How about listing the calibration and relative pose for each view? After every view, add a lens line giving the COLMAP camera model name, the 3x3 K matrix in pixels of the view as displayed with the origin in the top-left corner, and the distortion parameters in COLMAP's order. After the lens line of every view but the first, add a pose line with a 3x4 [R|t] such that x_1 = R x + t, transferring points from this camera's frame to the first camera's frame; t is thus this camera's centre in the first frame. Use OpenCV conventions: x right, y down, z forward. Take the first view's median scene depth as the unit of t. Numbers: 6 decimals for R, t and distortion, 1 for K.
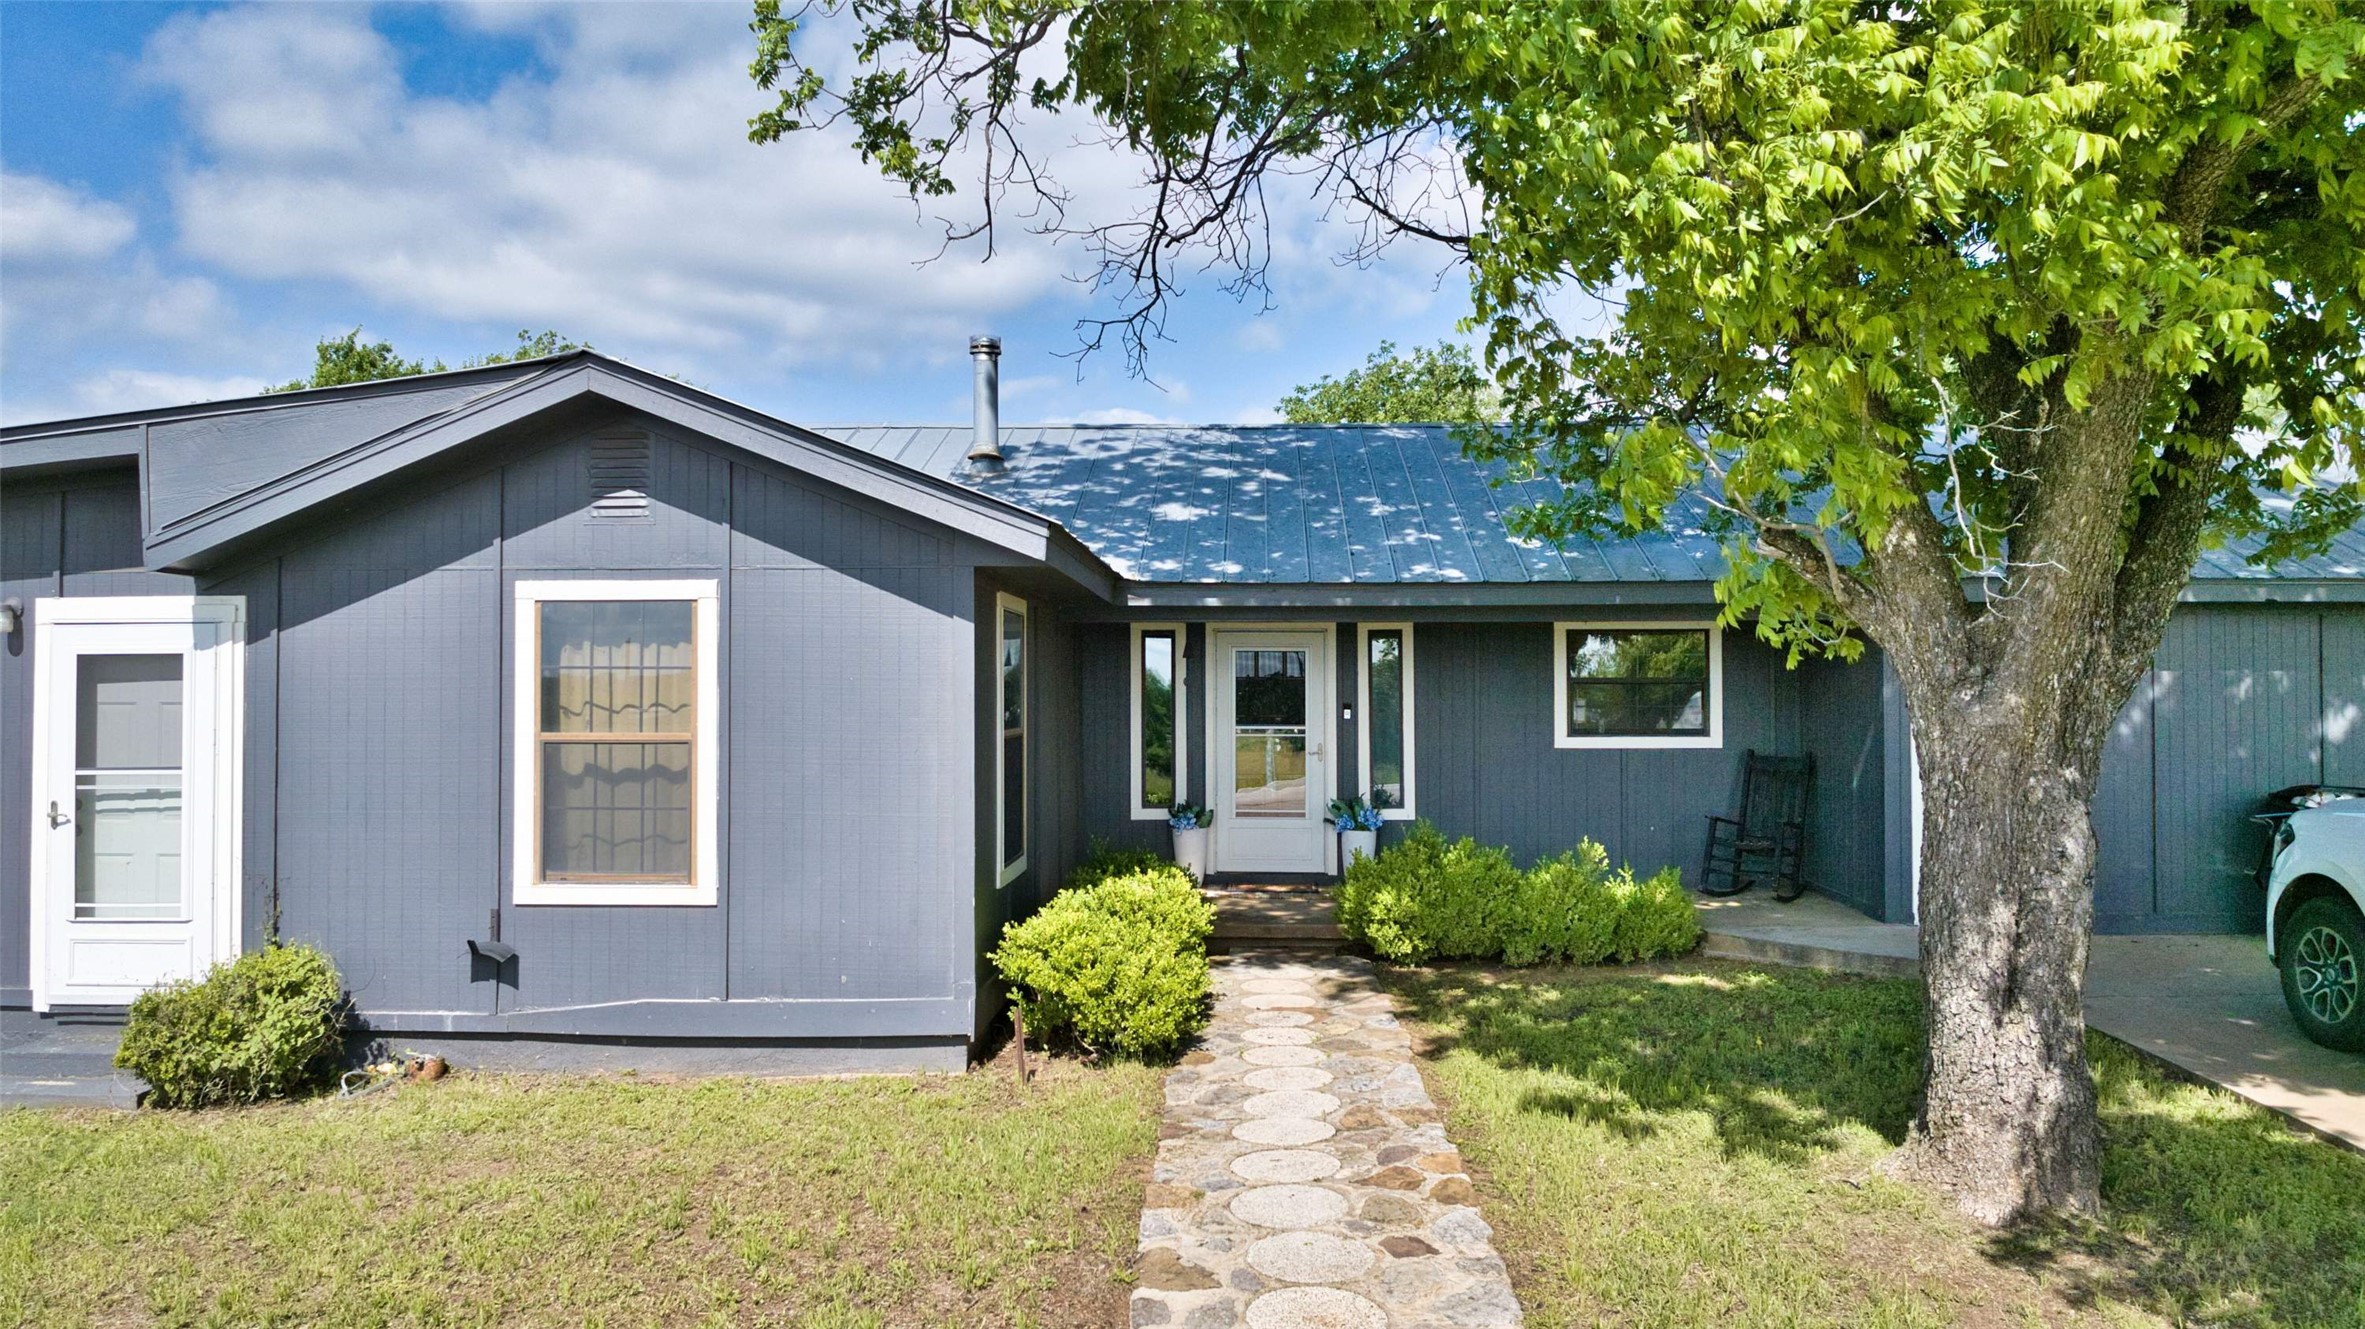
lens RADIAL K [[1680.5, 0, 1182.5], [0, 1680.5, 664.5], [0, 0, 1]] dist [0.037401, -0.057010]
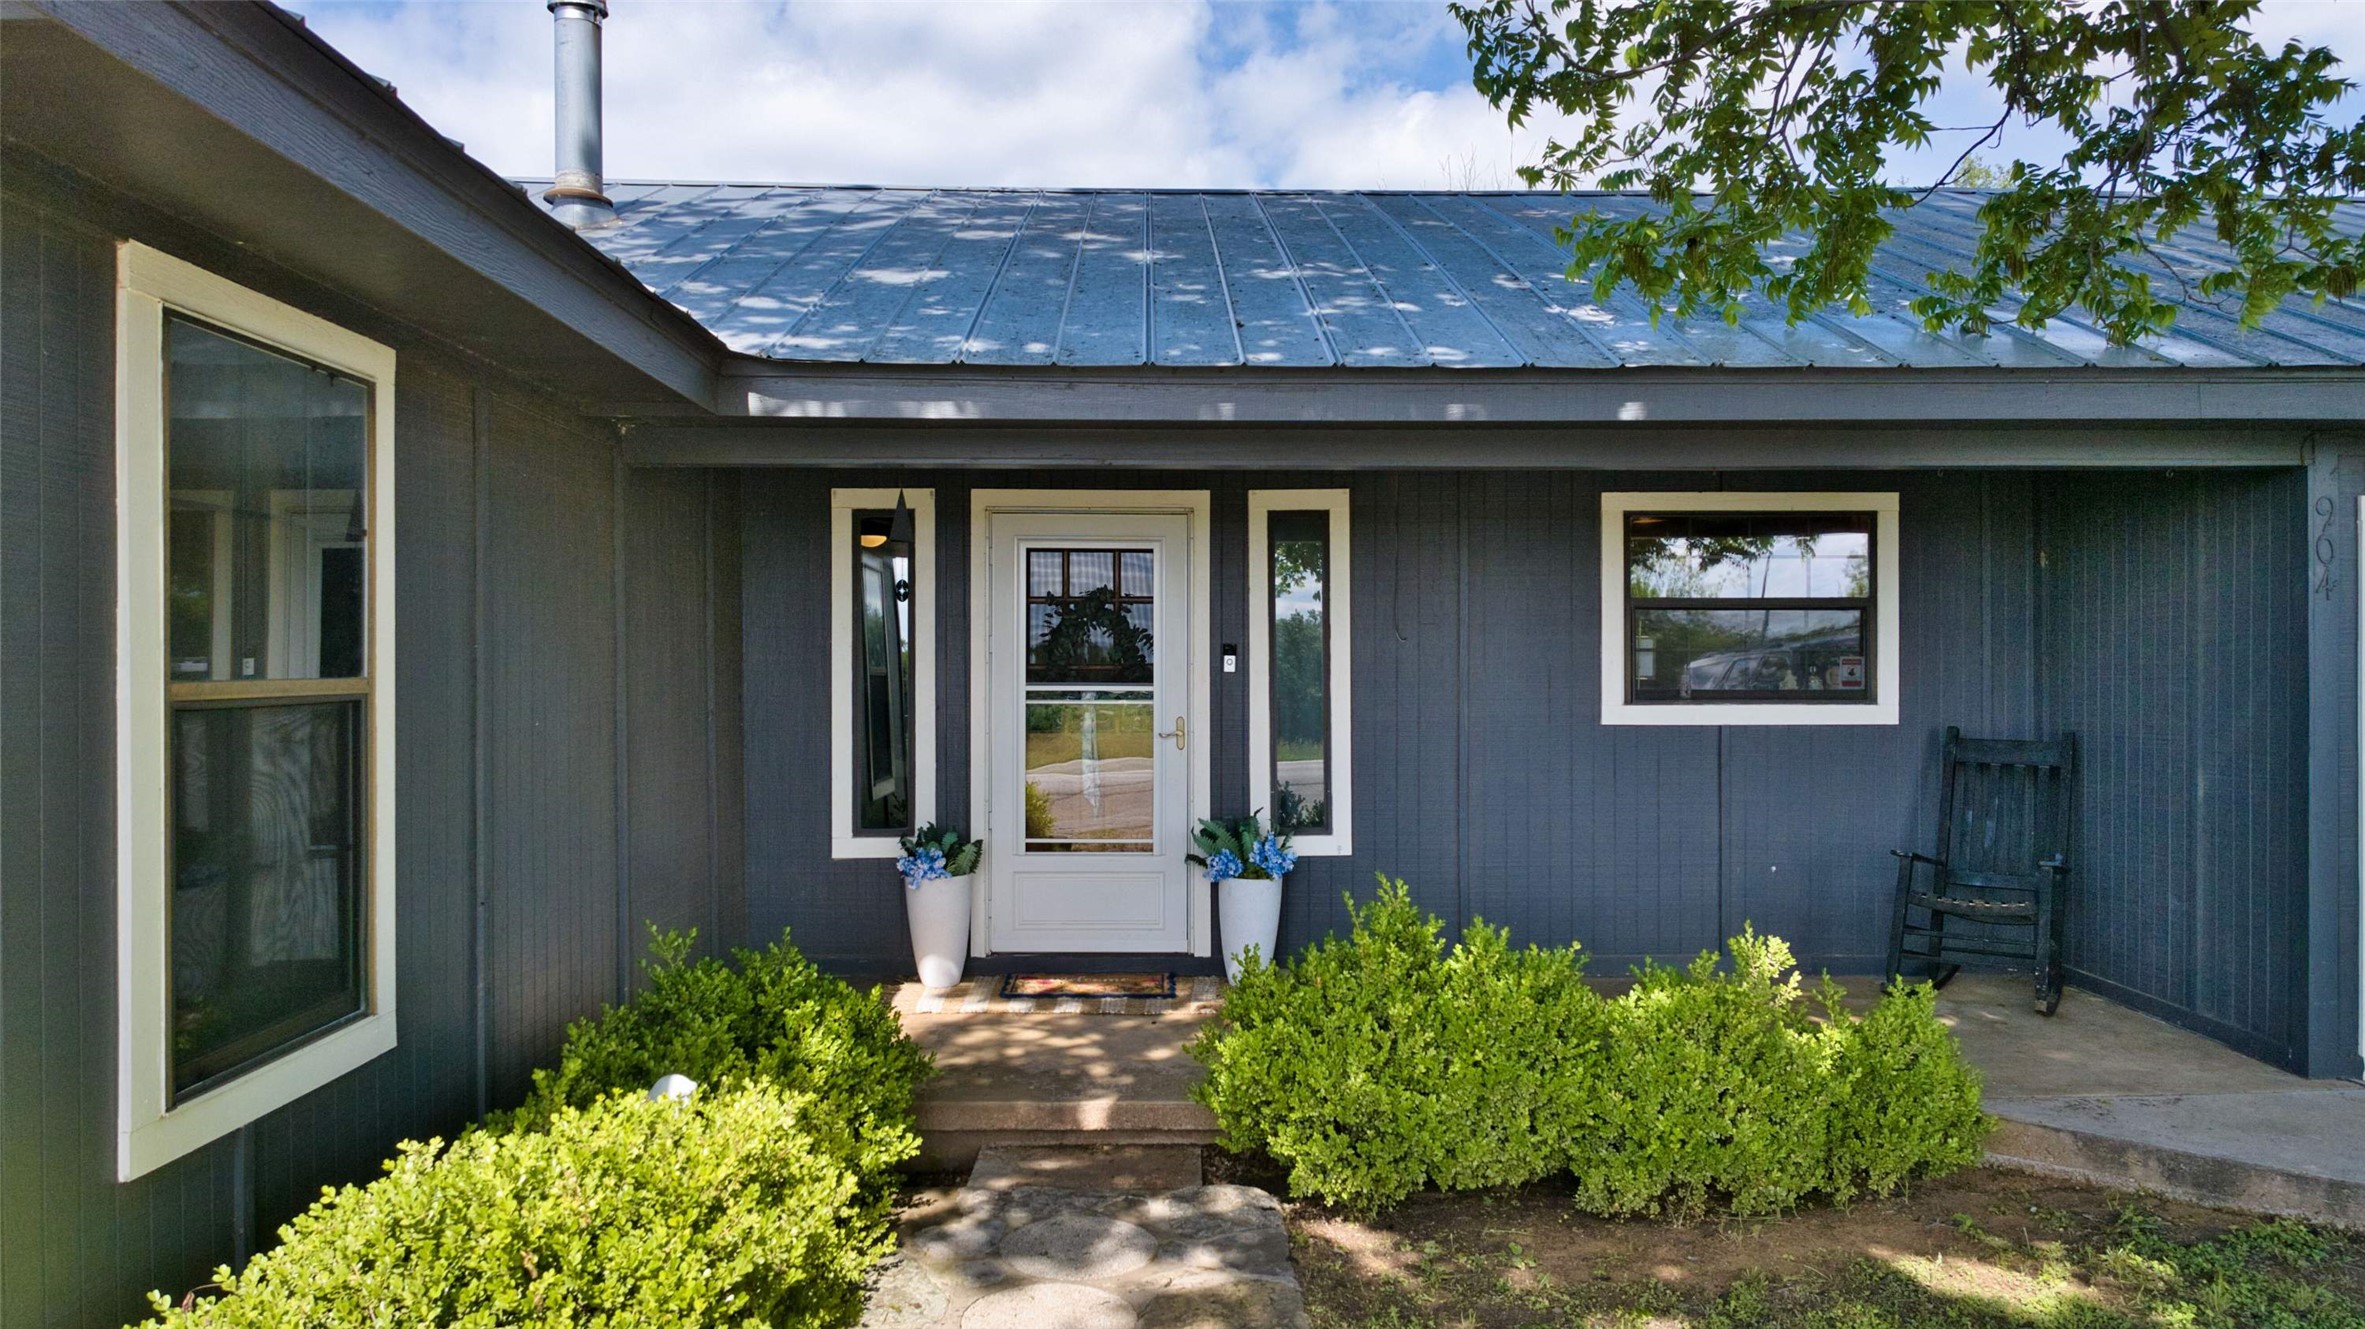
lens RADIAL K [[1680.5, 0, 1182.5], [0, 1680.5, 664.5], [0, 0, 1]] dist [0.037401, -0.057010]
pose [[0.997697, 0.000365, 0.067826, 0.046062], [-0.001521, 0.999855, 0.016988, 0.020775], [-0.067810, -0.017052, 0.997553, 0.459815]]
